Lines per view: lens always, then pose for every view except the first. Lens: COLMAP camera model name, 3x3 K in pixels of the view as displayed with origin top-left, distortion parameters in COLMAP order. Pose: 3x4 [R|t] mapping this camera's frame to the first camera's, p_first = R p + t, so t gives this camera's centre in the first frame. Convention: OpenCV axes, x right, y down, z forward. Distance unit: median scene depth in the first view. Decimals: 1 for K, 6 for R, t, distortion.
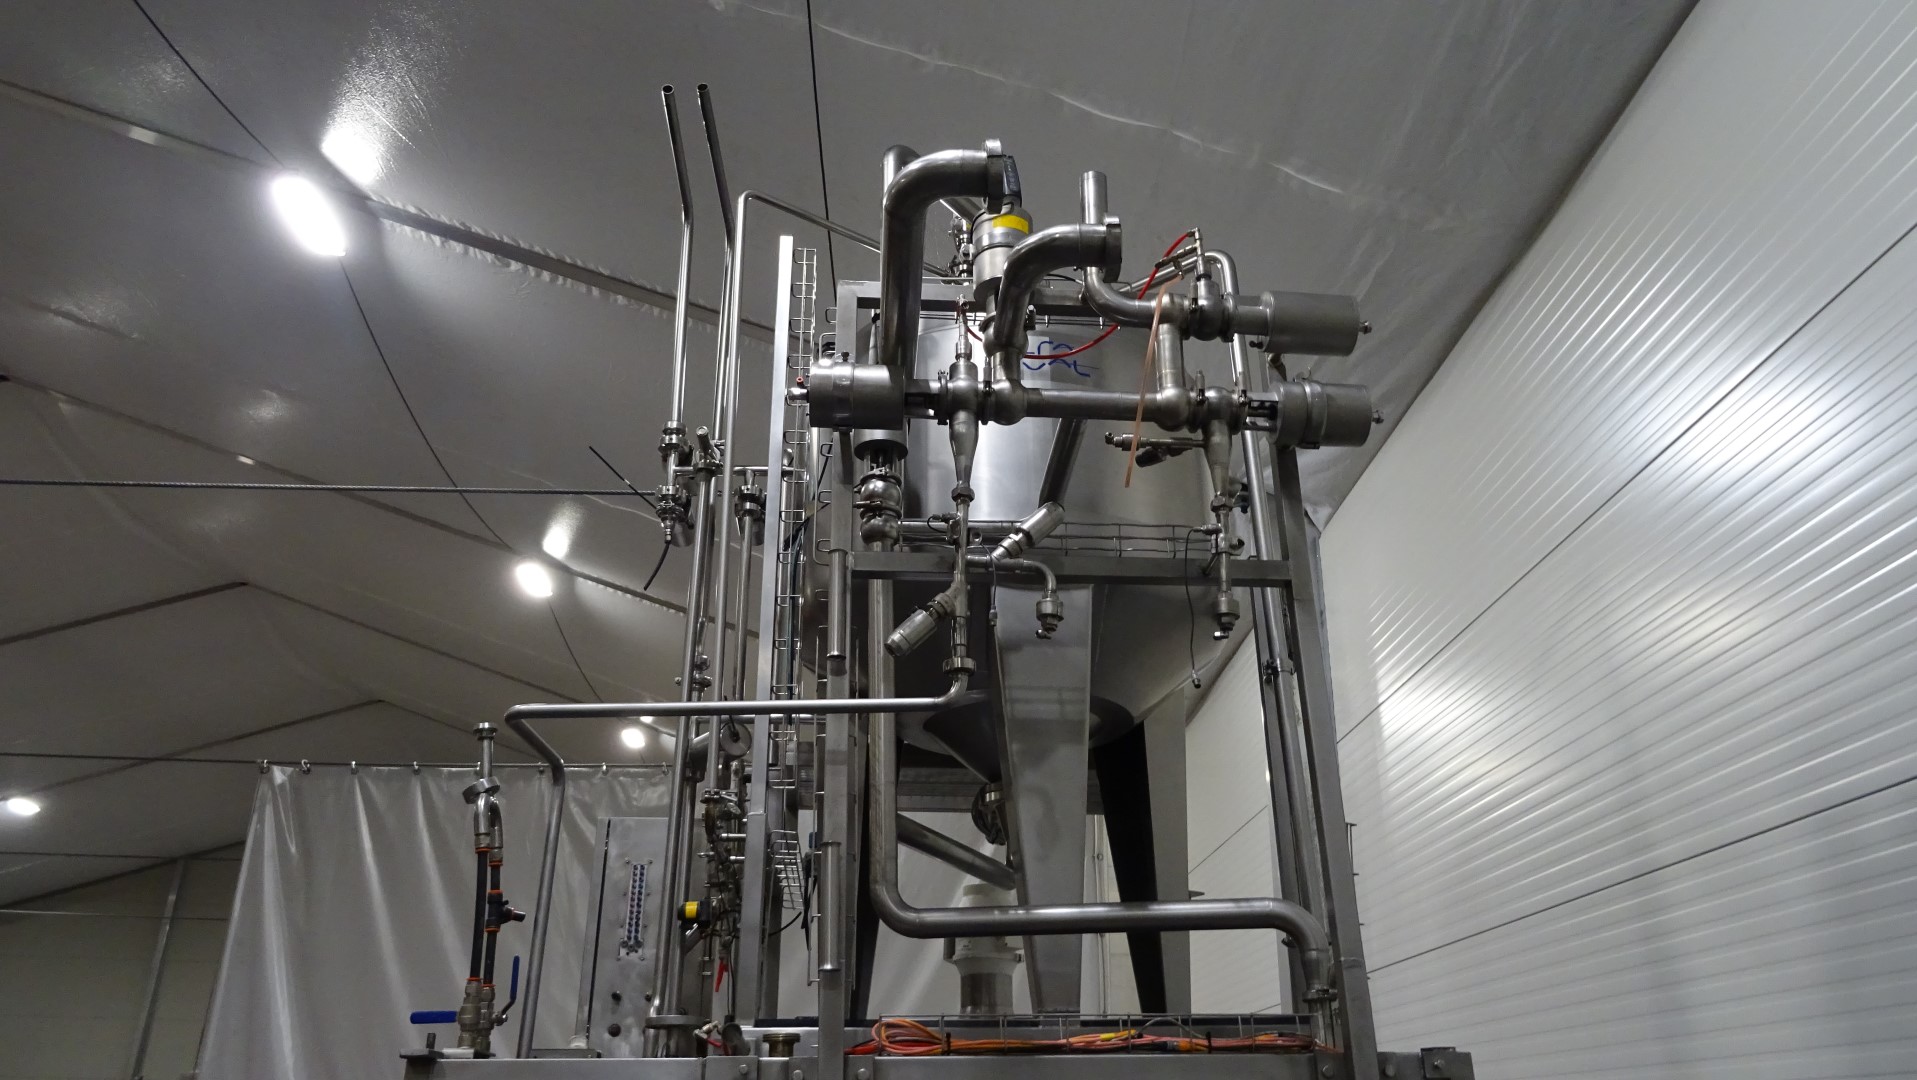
lens RADIAL K [[1360.8, 0, 958.5], [0, 1360.8, 540.0], [0, 0, 1]] dist [-0.000270, 0.000734]
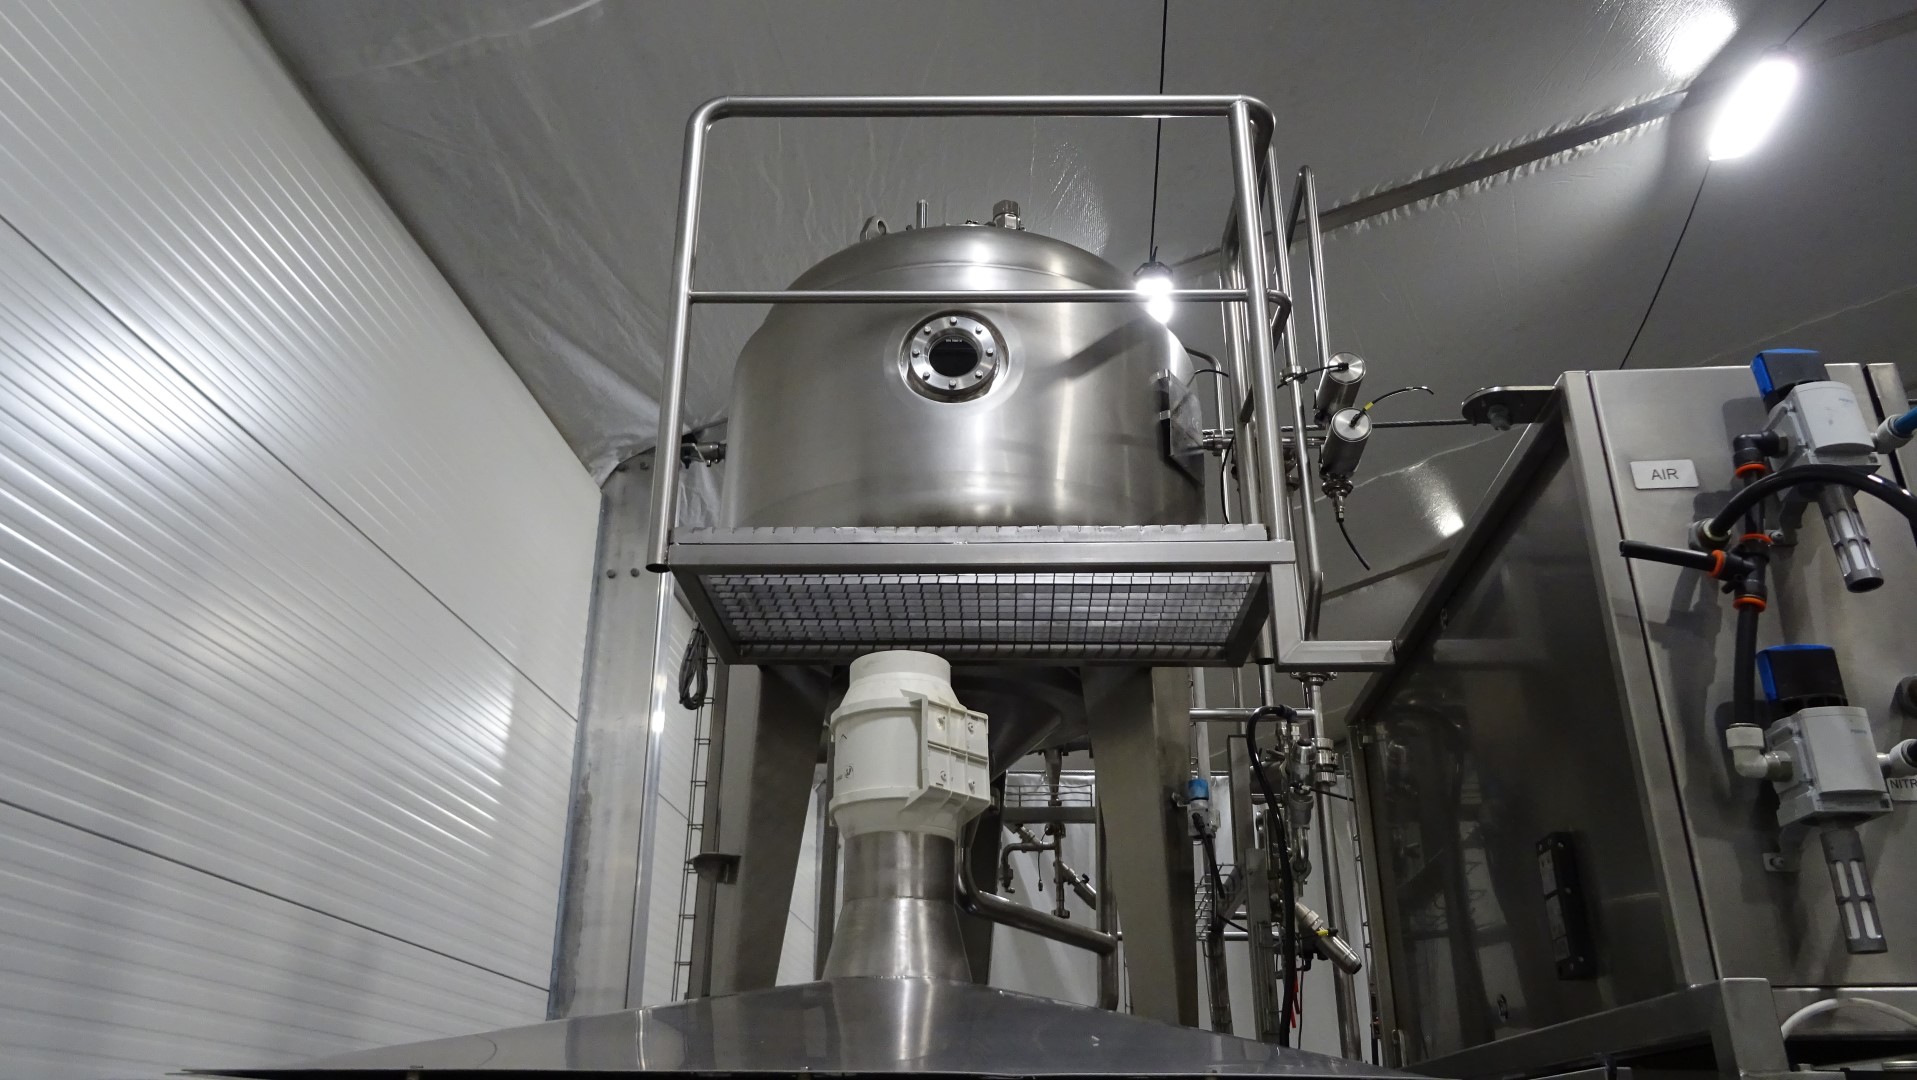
lens RADIAL K [[1360.8, 0, 958.5], [0, 1360.8, 540.0], [0, 0, 1]] dist [-0.000270, 0.000734]
pose [[-0.990697, 0.062437, 0.120916, -0.069732], [-0.050655, 0.655496, -0.753498, 0.699777], [-0.126306, -0.752613, -0.646235, 1.590061]]
